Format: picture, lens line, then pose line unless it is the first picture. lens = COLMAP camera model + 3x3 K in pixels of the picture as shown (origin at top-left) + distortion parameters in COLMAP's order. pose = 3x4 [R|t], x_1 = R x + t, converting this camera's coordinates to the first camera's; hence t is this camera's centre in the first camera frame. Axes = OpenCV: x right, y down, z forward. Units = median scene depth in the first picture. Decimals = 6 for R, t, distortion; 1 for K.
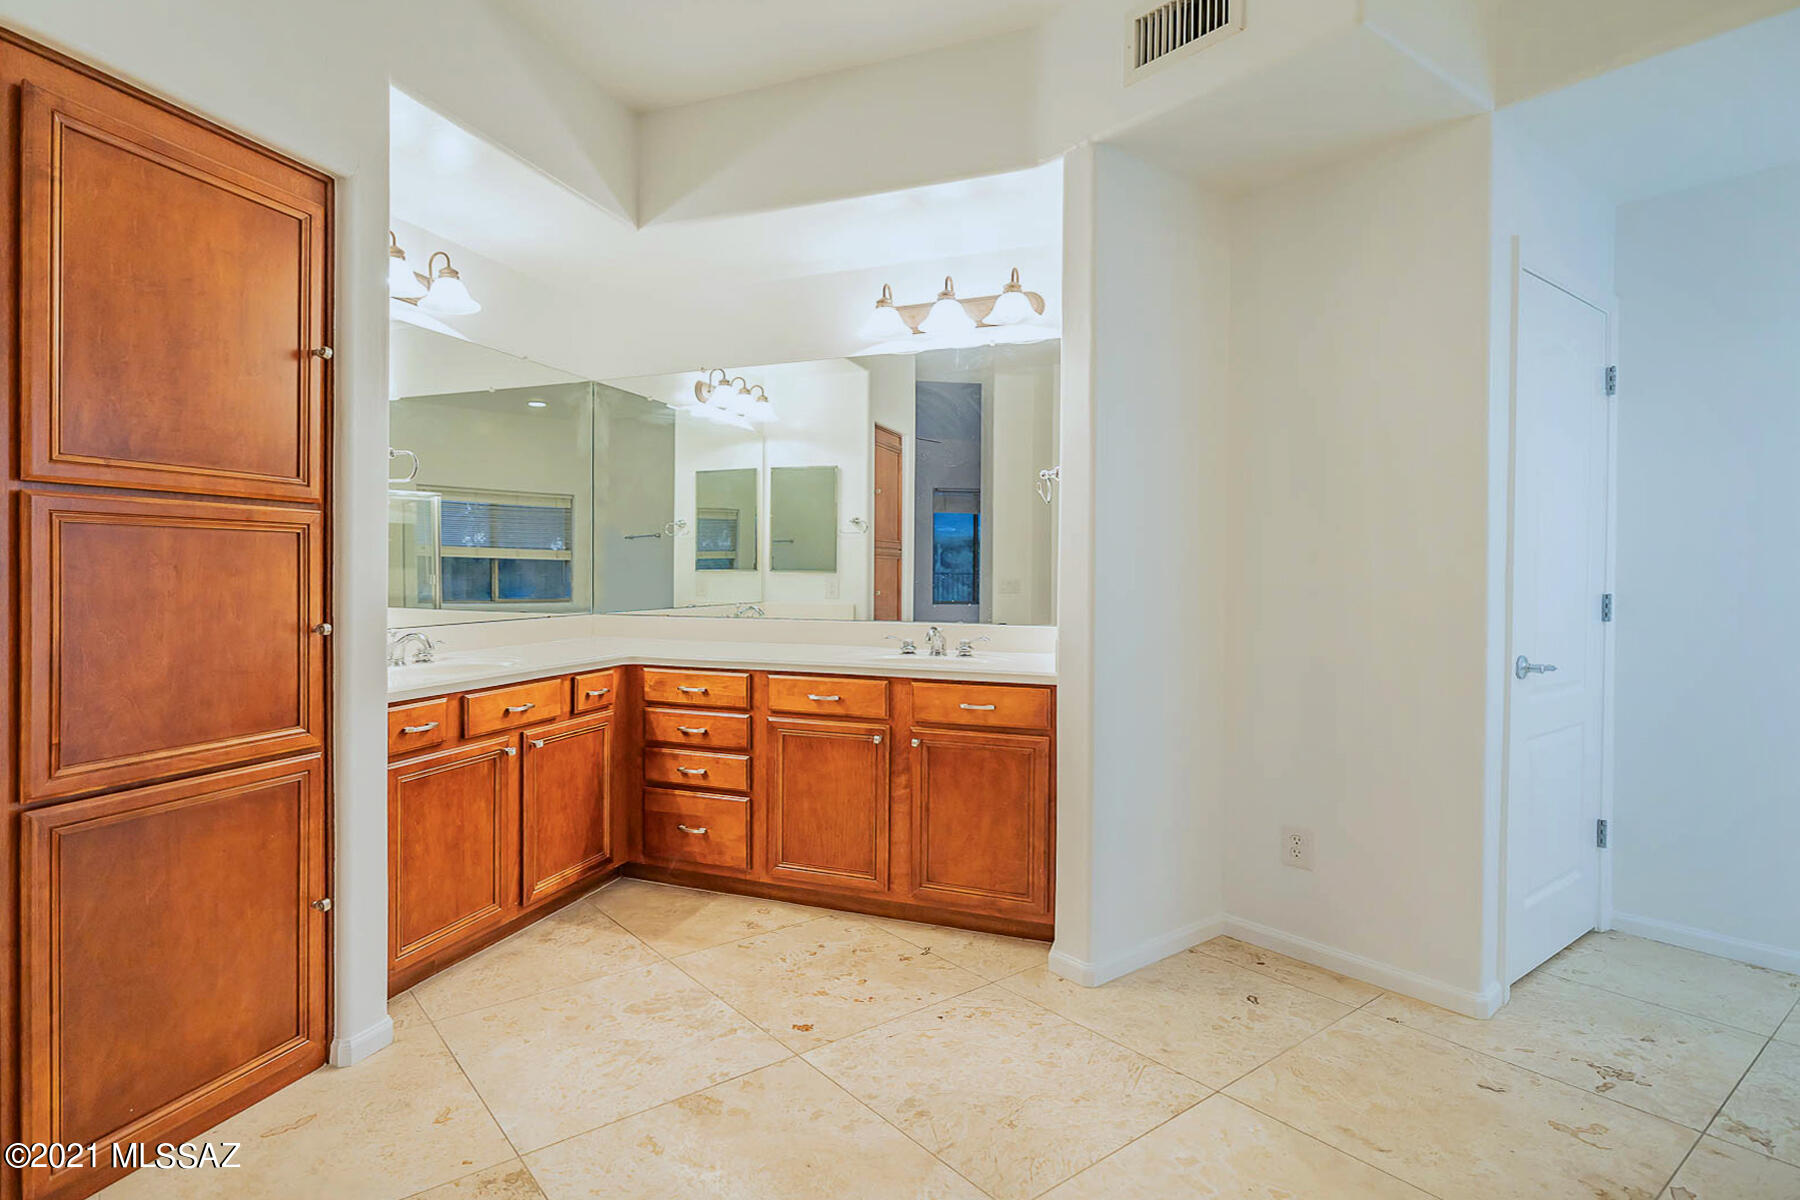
lens RADIAL K [[843.7, 0, 899.4], [0, 843.7, 581.0], [0, 0, 1]] dist [-0.011485, 0.000226]
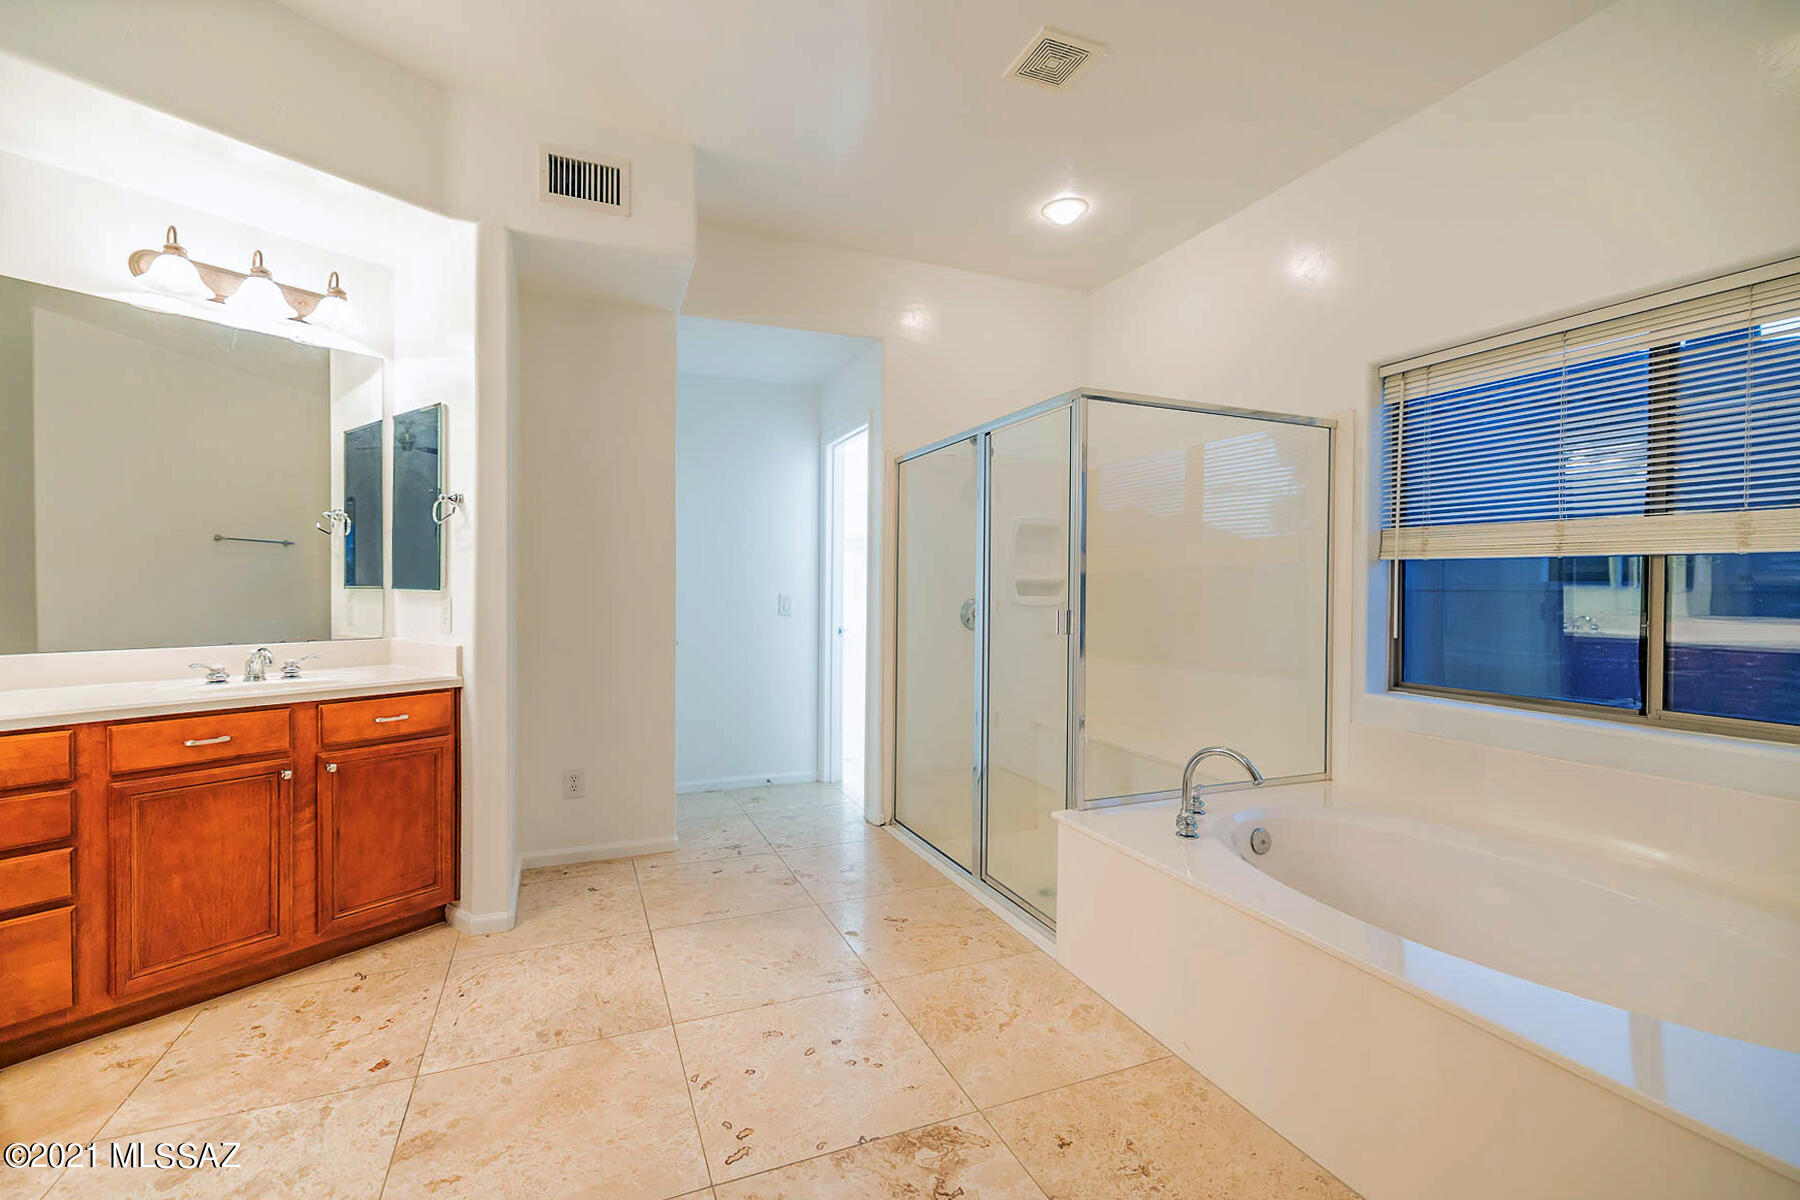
lens RADIAL K [[787.4, 0, 898.0], [0, 787.4, 598.0], [0, 0, 1]] dist [-0.014490, -0.001156]
pose [[0.227463, -0.016353, 0.973649, -0.672512], [0.004471, 0.999866, 0.015749, -0.008409], [-0.973776, 0.000771, 0.227506, 0.184177]]
